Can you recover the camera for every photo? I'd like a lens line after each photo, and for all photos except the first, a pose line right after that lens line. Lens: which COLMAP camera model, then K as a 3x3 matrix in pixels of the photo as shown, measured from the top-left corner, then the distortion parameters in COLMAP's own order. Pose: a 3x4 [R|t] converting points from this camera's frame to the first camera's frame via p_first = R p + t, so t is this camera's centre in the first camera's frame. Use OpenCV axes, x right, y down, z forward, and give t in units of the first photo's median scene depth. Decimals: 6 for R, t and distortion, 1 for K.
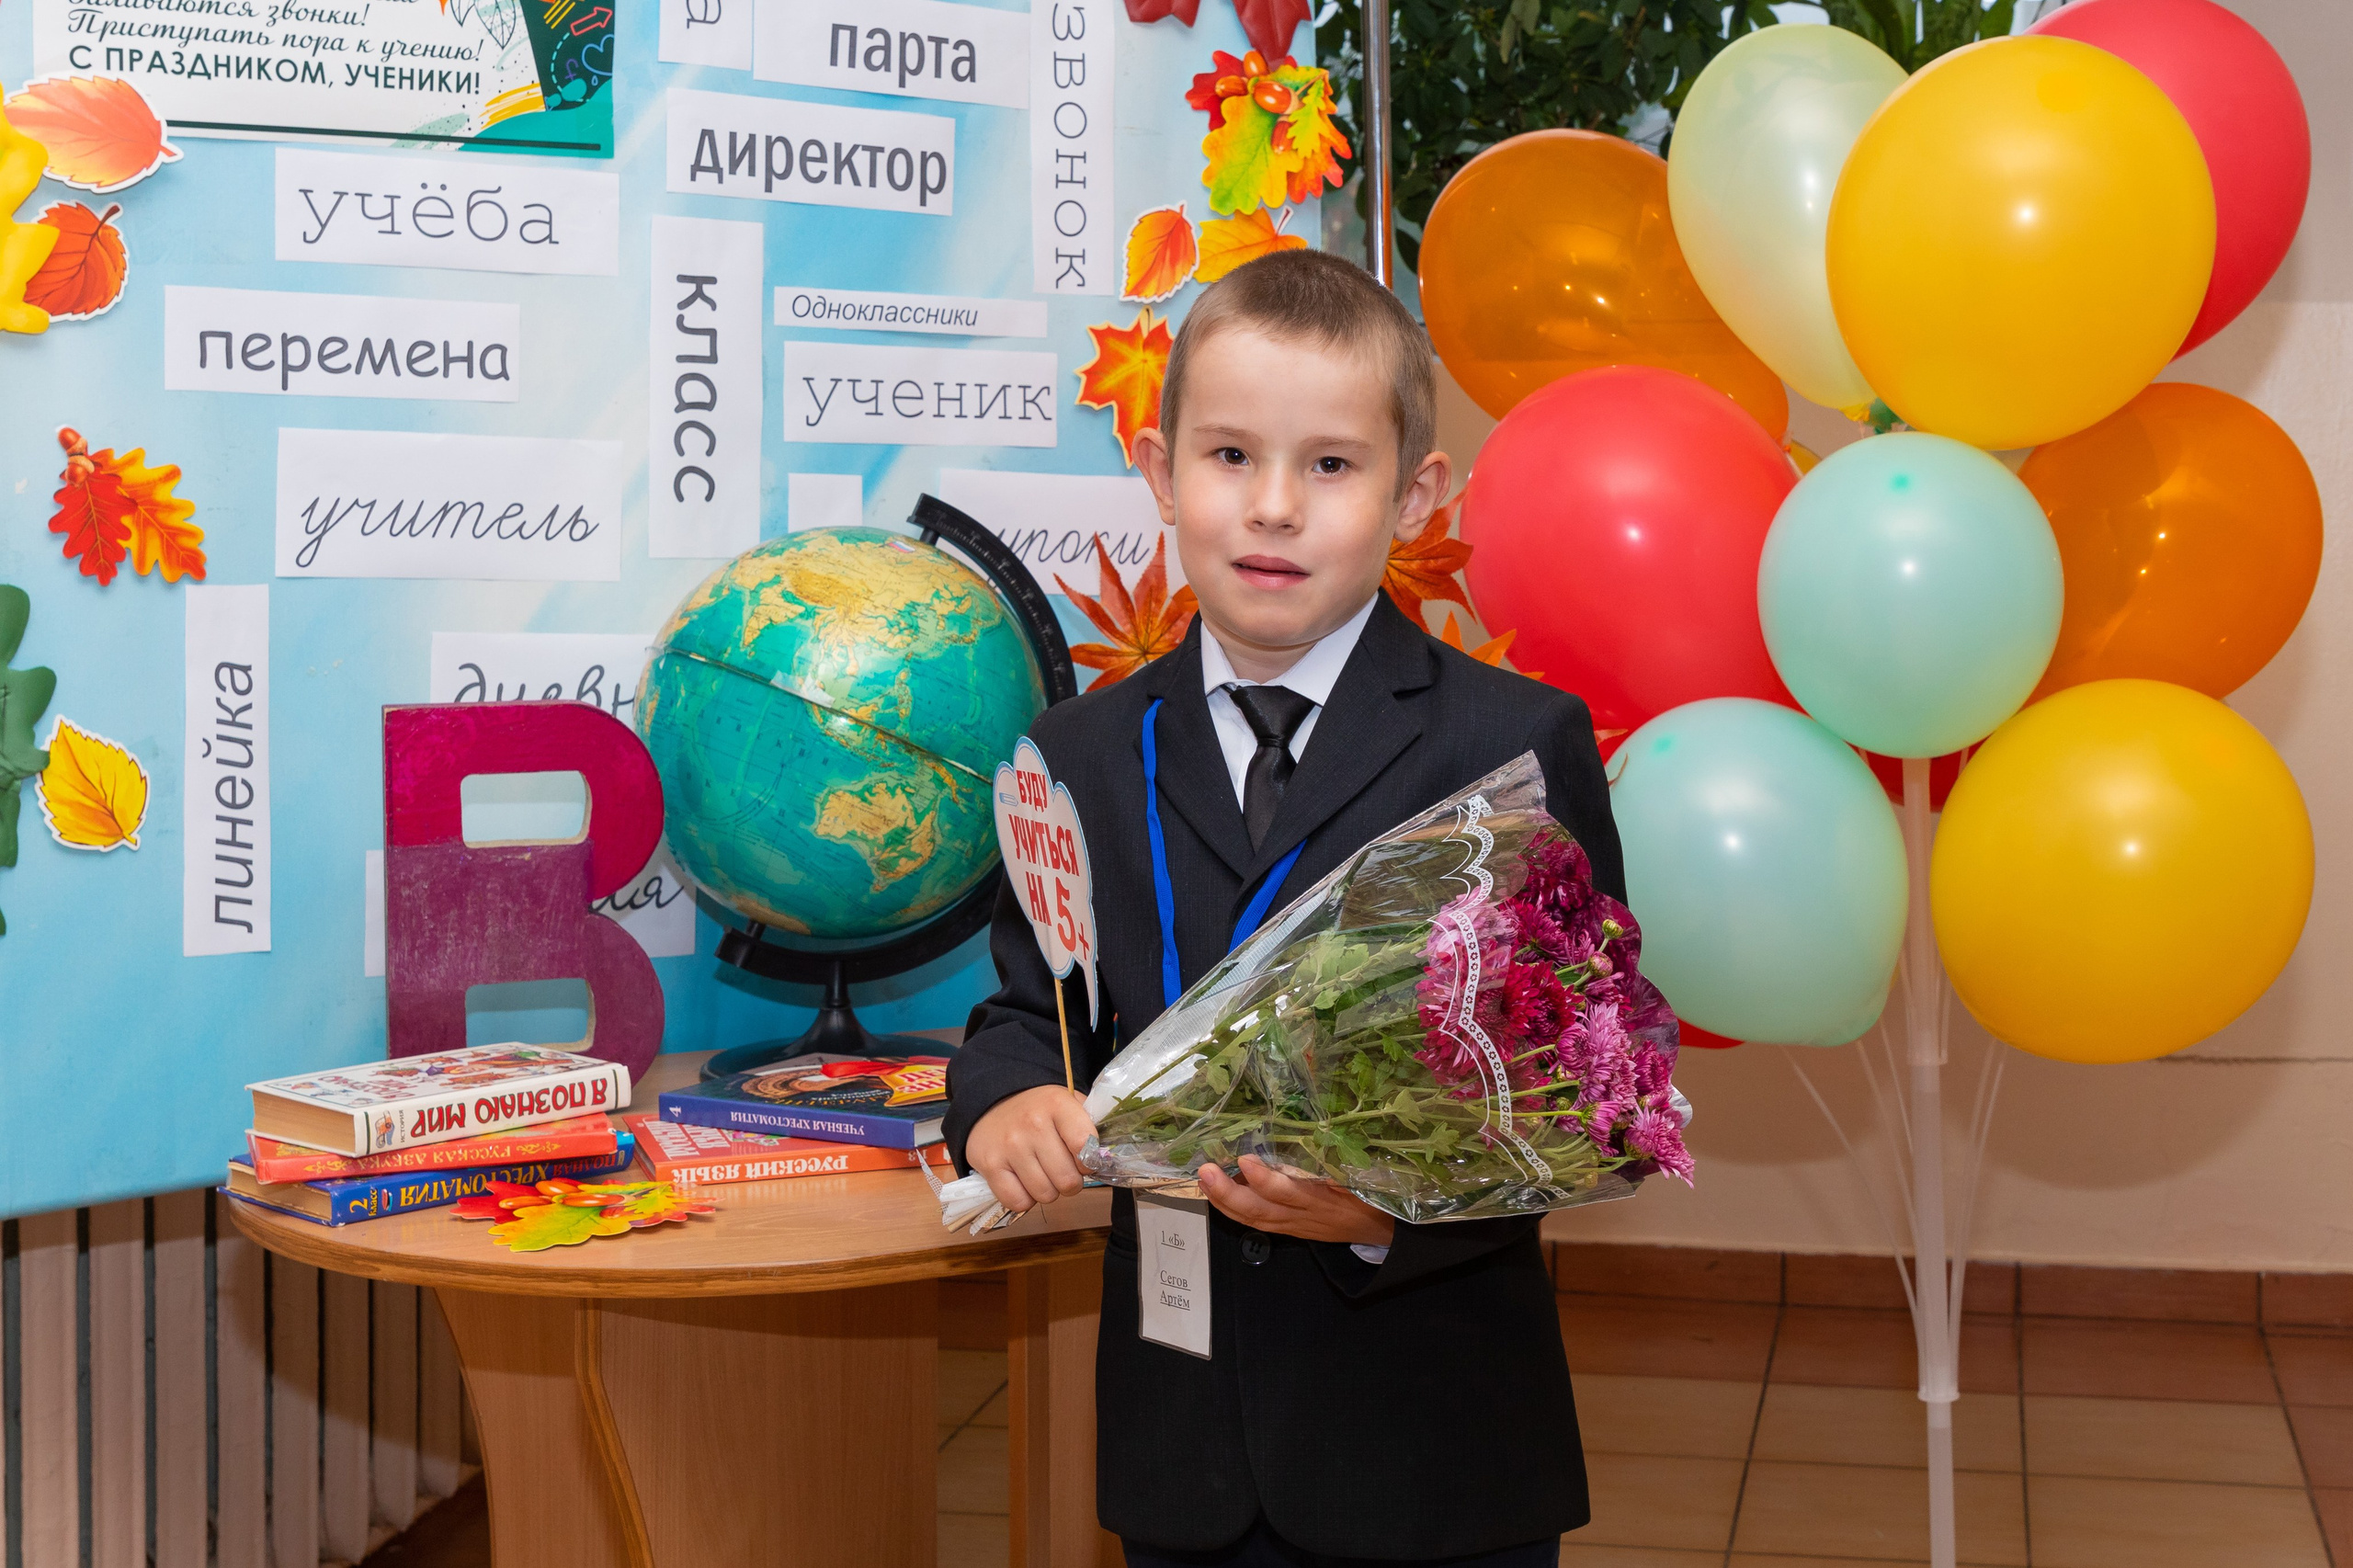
lens RADIAL K [[2981.9, 0, 1311.6], [0, 2981.9, 555.6], [0, 0, 1]] dist [-0.021296, 0.023946]
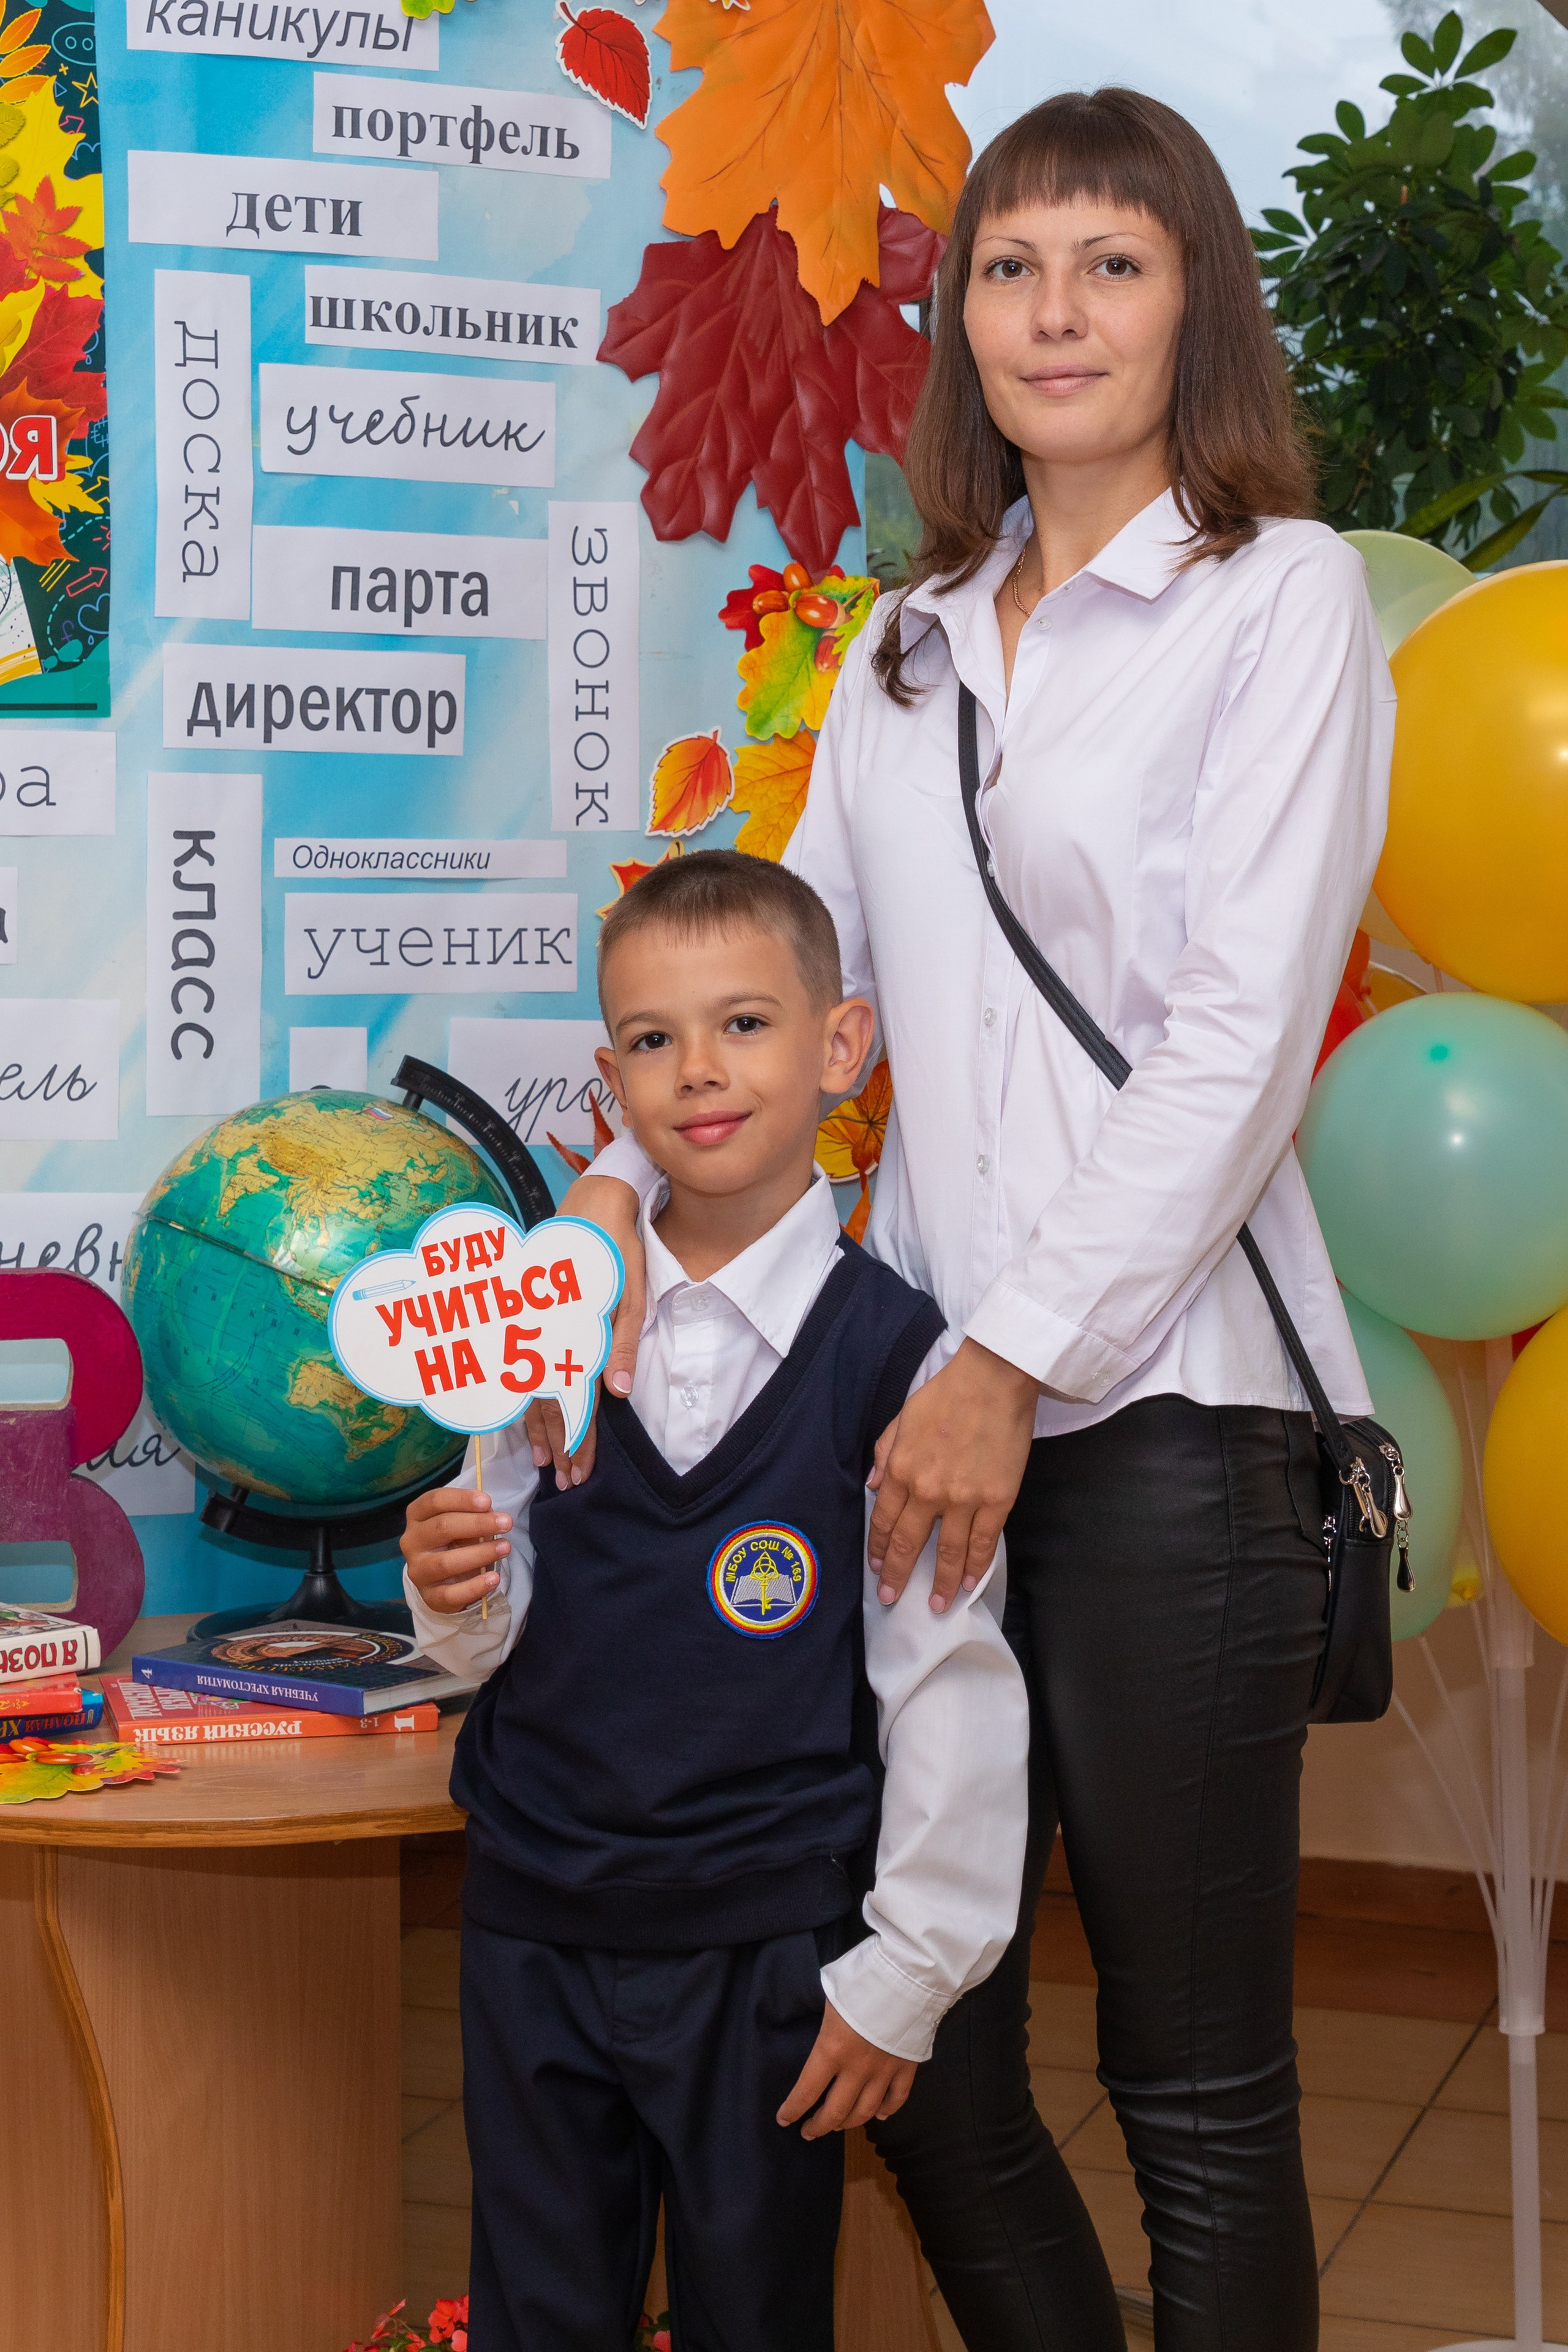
lens RADIAL K [[3773.3, 0, 434.6], [0, 3773.3, 1062.9], [0, 0, 1]] dist [-0.024274, -0.129471]
pose [[0.980726, 0.004730, -0.195330, 0.115483], [-0.000129, 0.999722, 0.023566, -0.045732], [0.195387, -0.023086, 0.980454, -0.212562]]
